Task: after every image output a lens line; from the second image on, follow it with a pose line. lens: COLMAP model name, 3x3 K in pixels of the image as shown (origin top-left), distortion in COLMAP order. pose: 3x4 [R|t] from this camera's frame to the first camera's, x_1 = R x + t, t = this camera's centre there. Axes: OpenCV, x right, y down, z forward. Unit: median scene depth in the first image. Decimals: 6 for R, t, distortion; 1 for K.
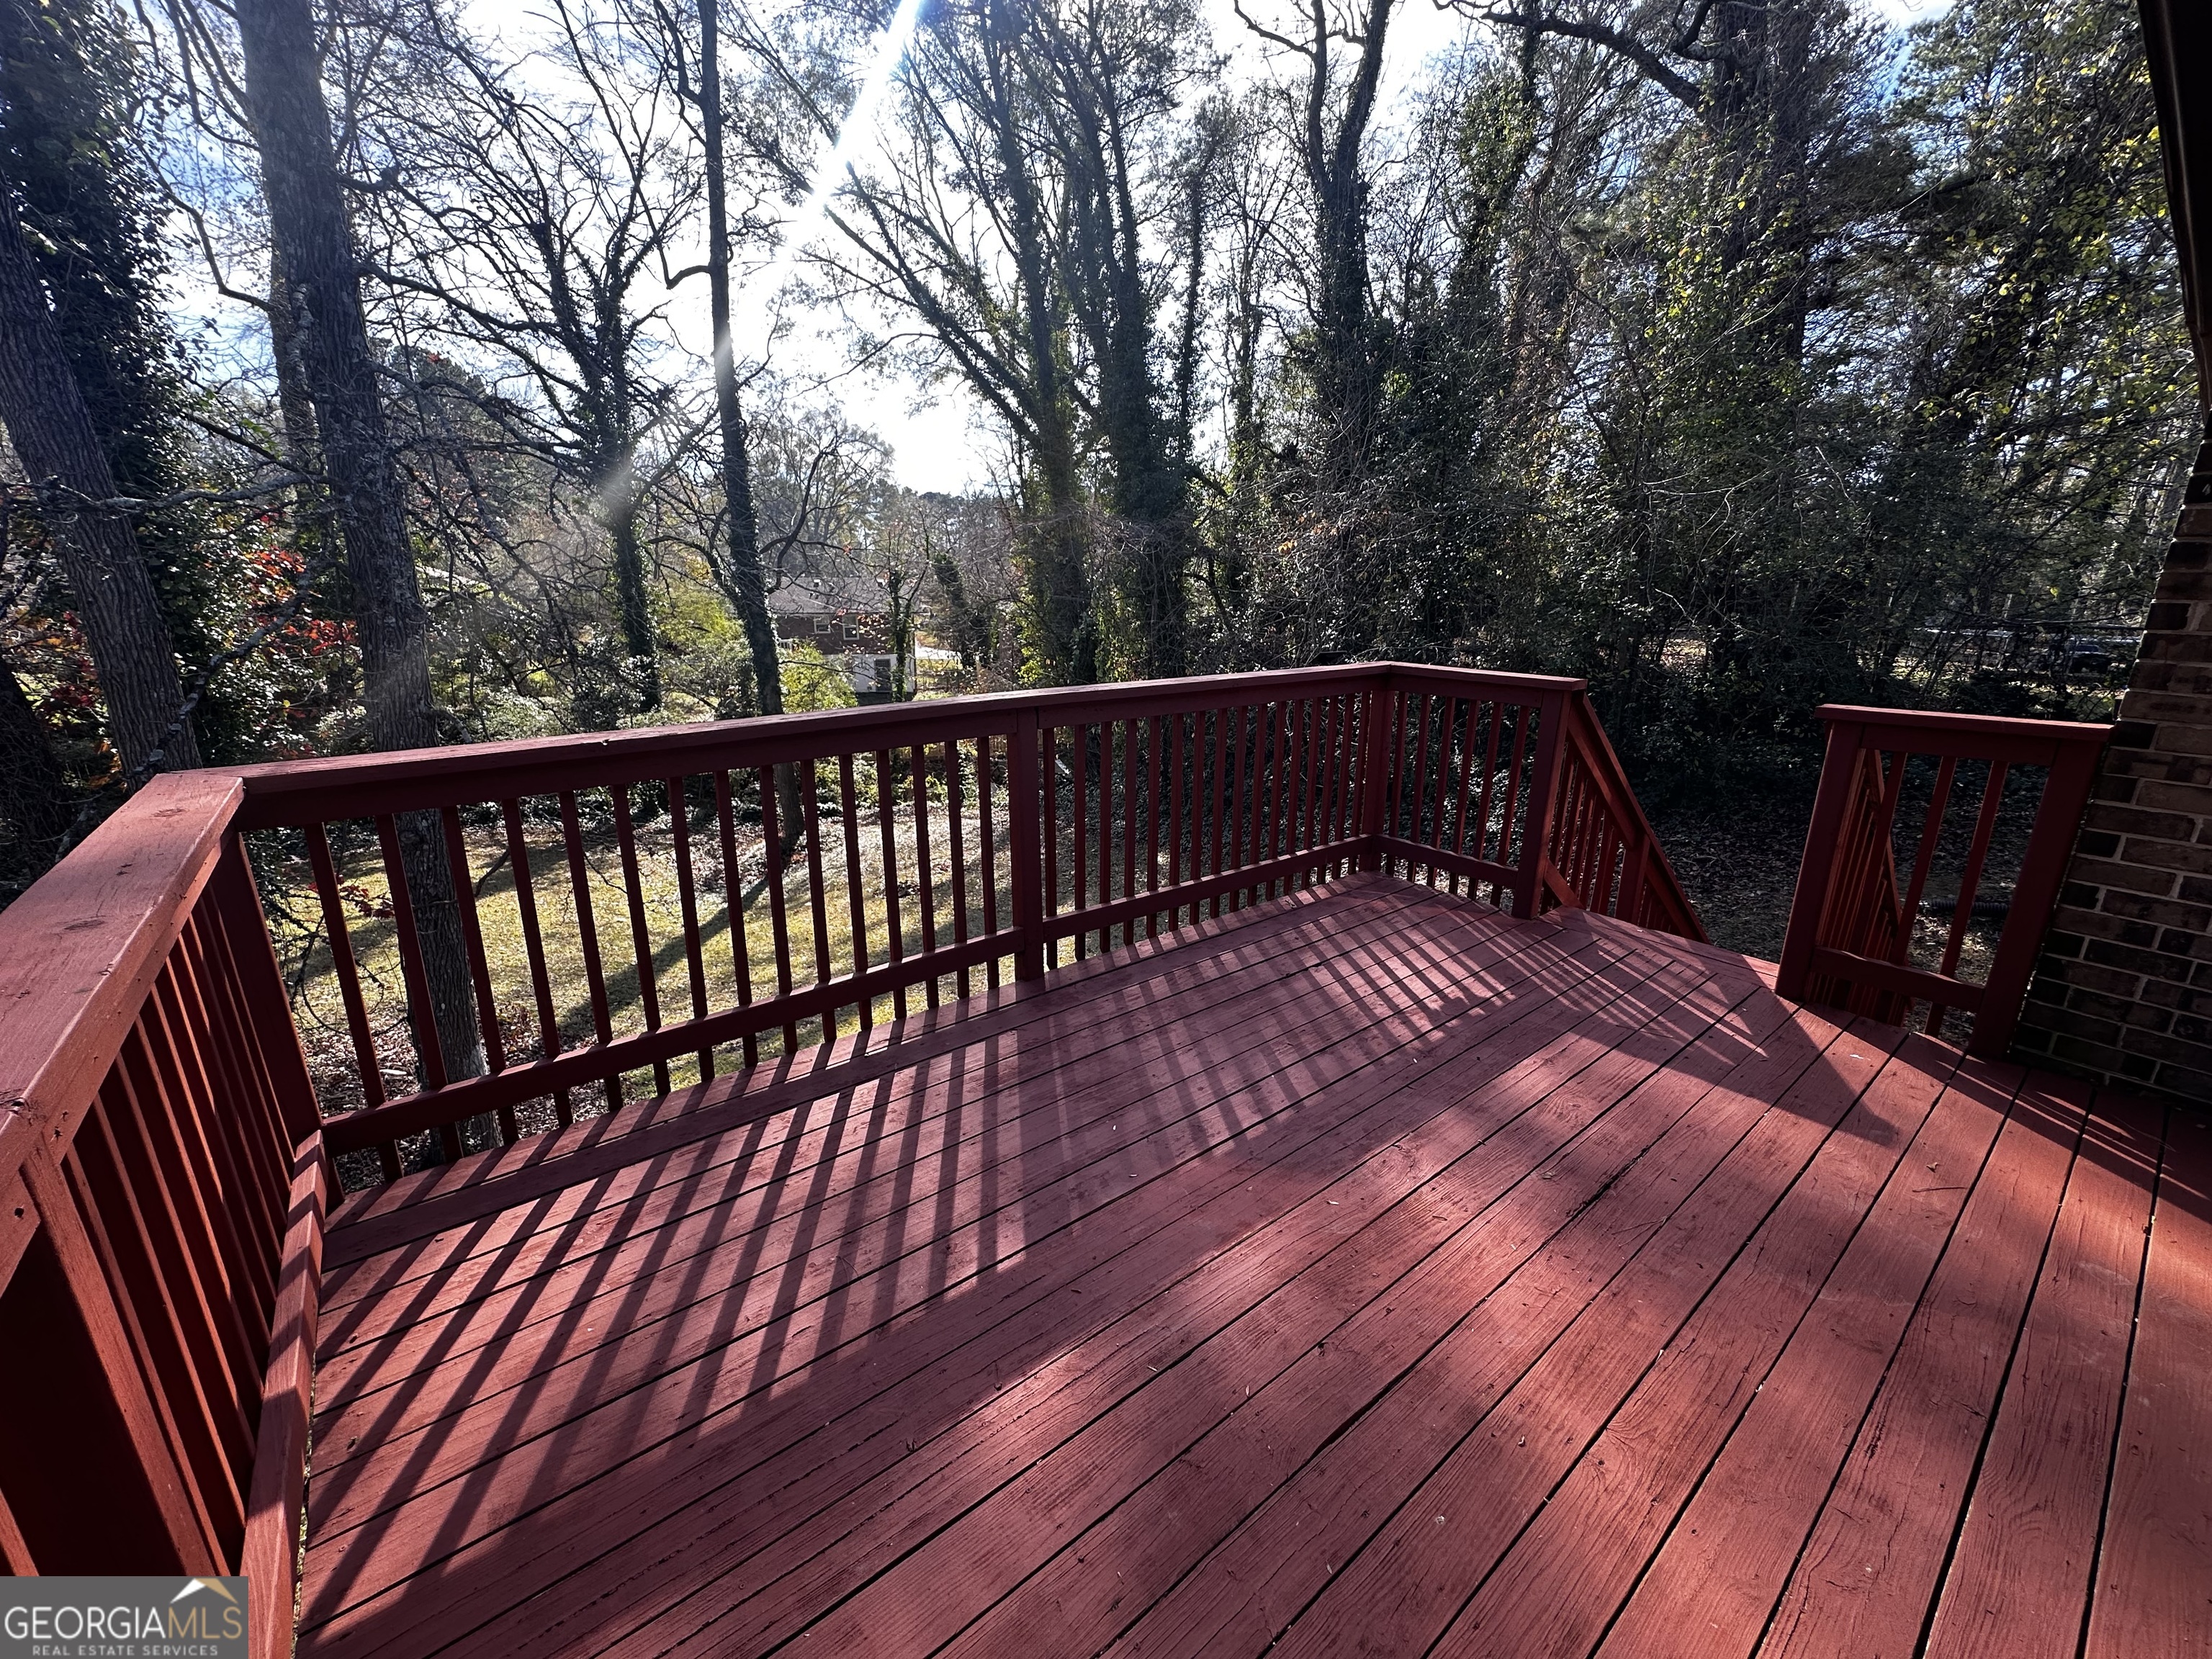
lens RADIAL K [[889.3, 0, 1107.1], [0, 889.3, 834.8], [0, 0, 1]] dist [-0.003477, 0.000562]
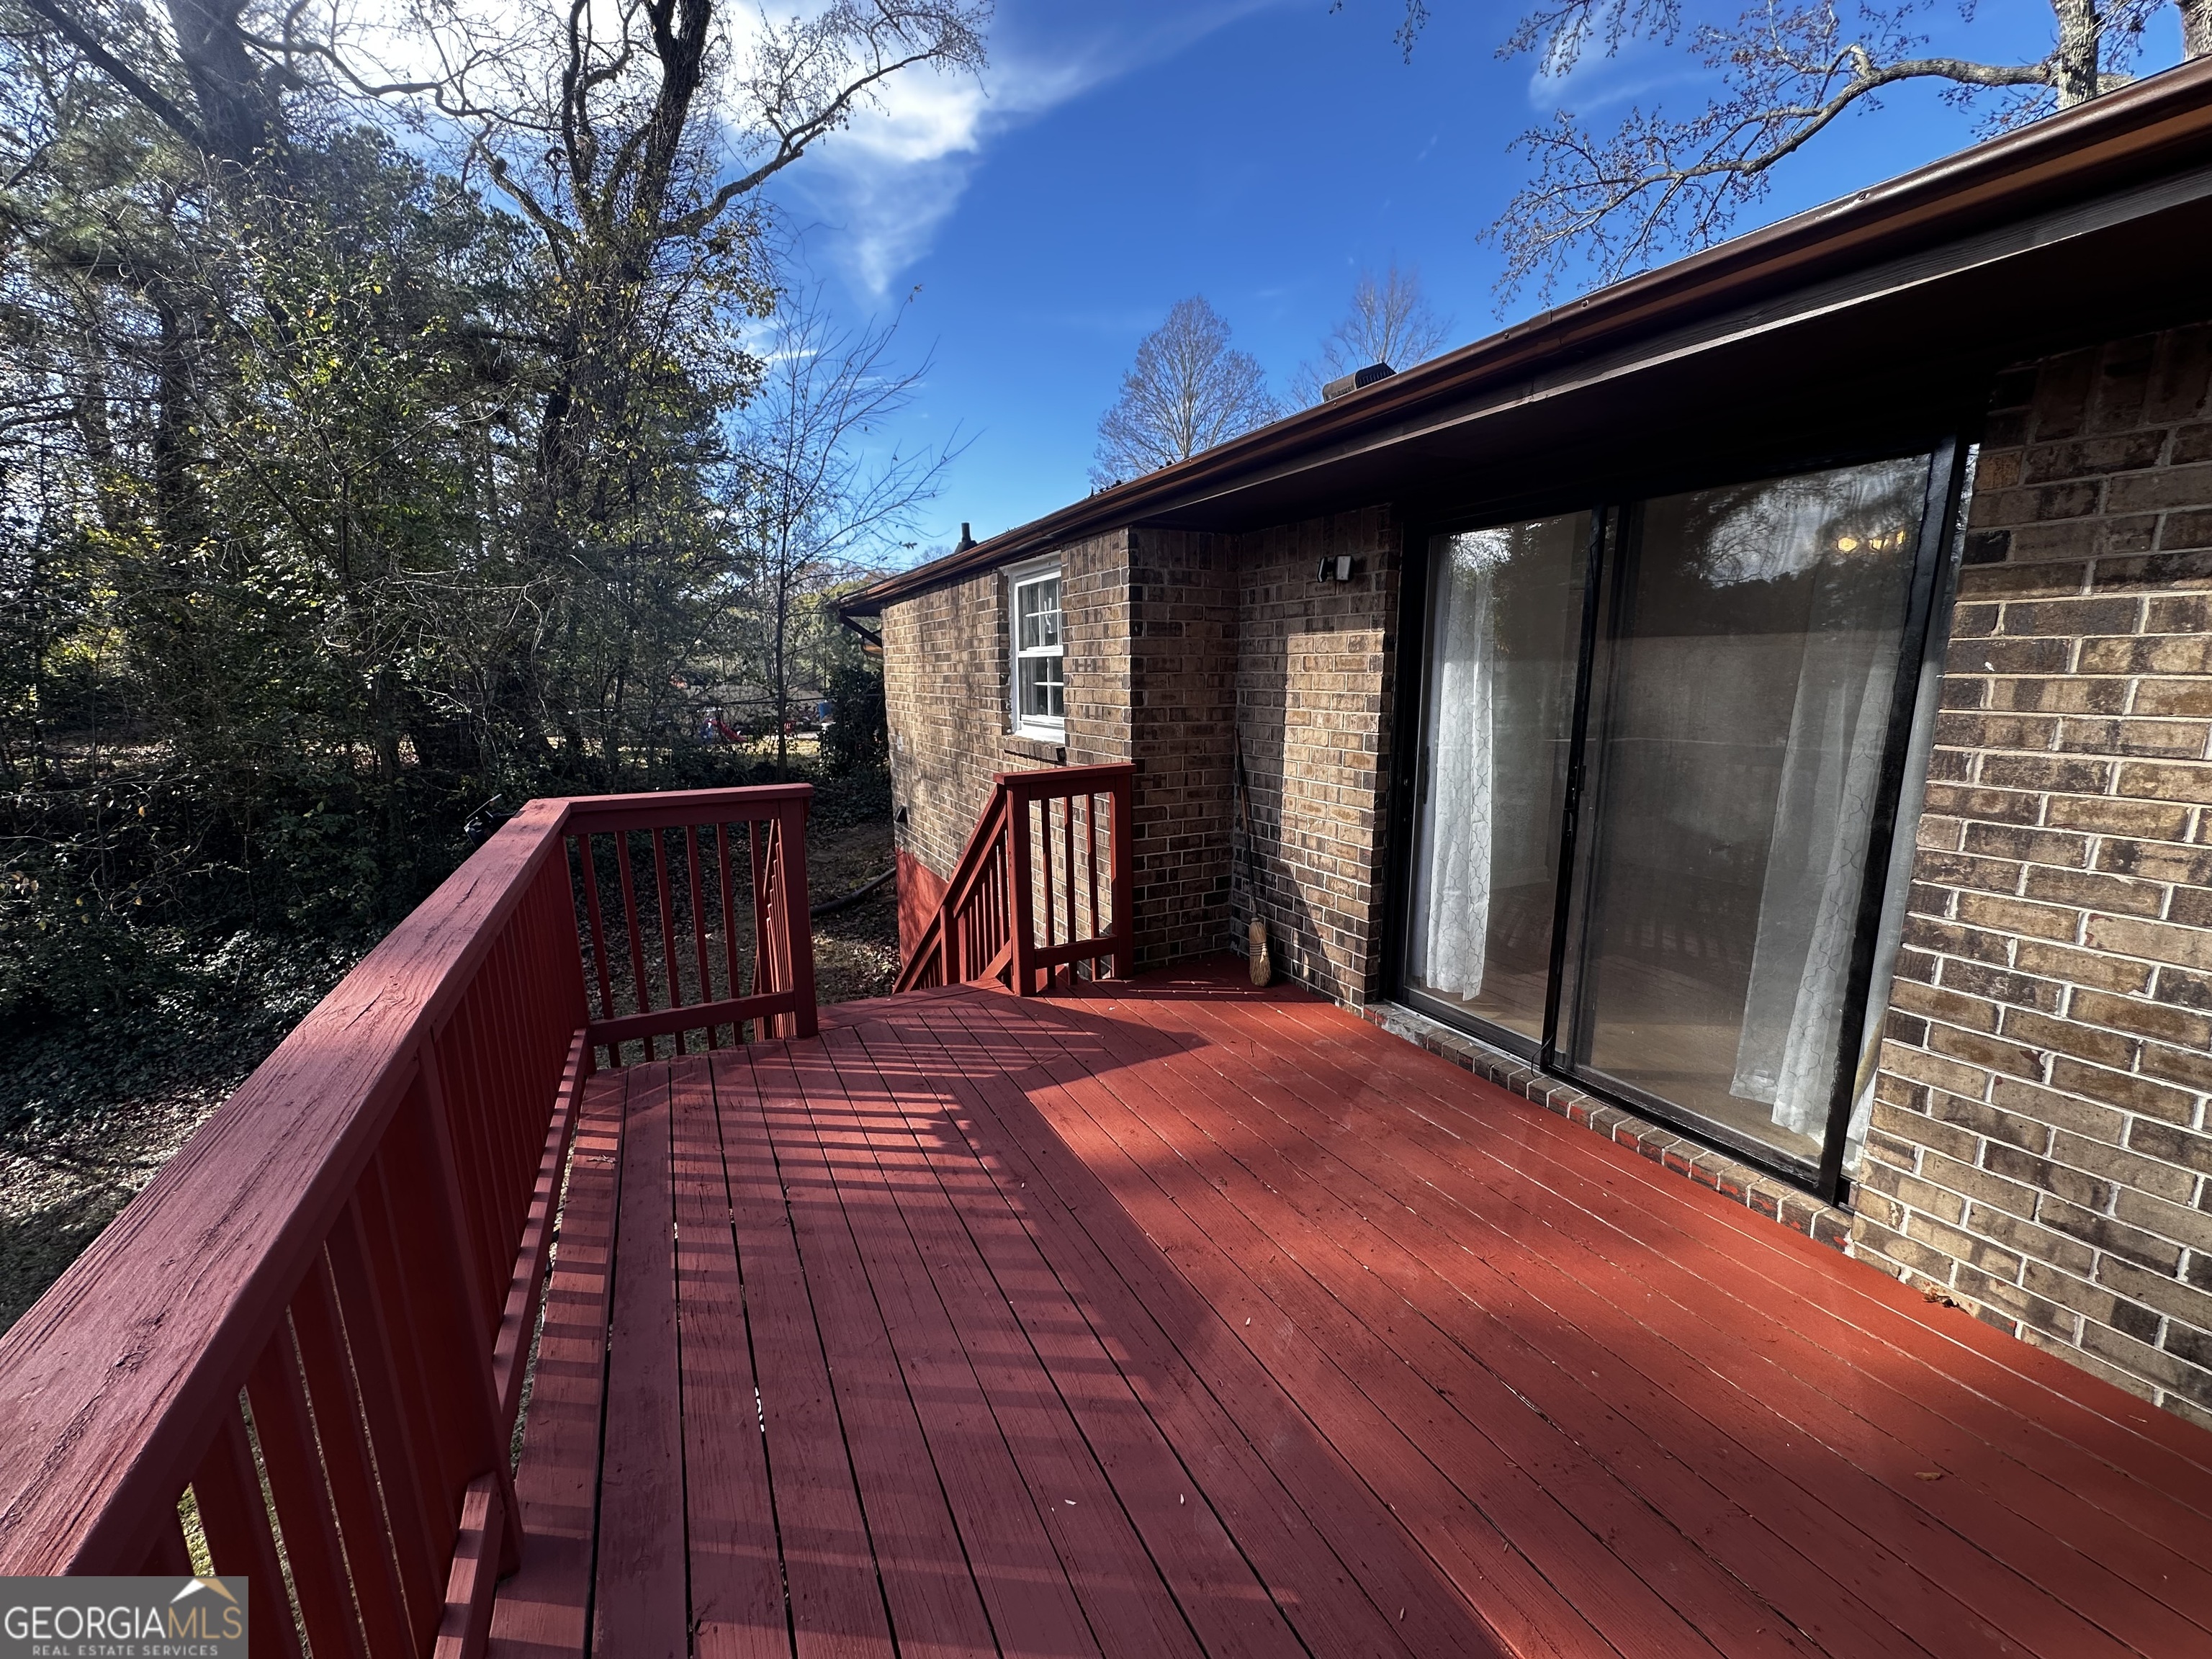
lens RADIAL K [[889.3, 0, 1106.5], [0, 889.3, 836.5], [0, 0, 1]] dist [-0.003477, 0.000562]
pose [[0.210102, -0.199815, 0.957043, -0.498198], [0.278646, 0.950531, 0.137283, -0.225310], [-0.937130, 0.237833, 0.255386, 0.622682]]
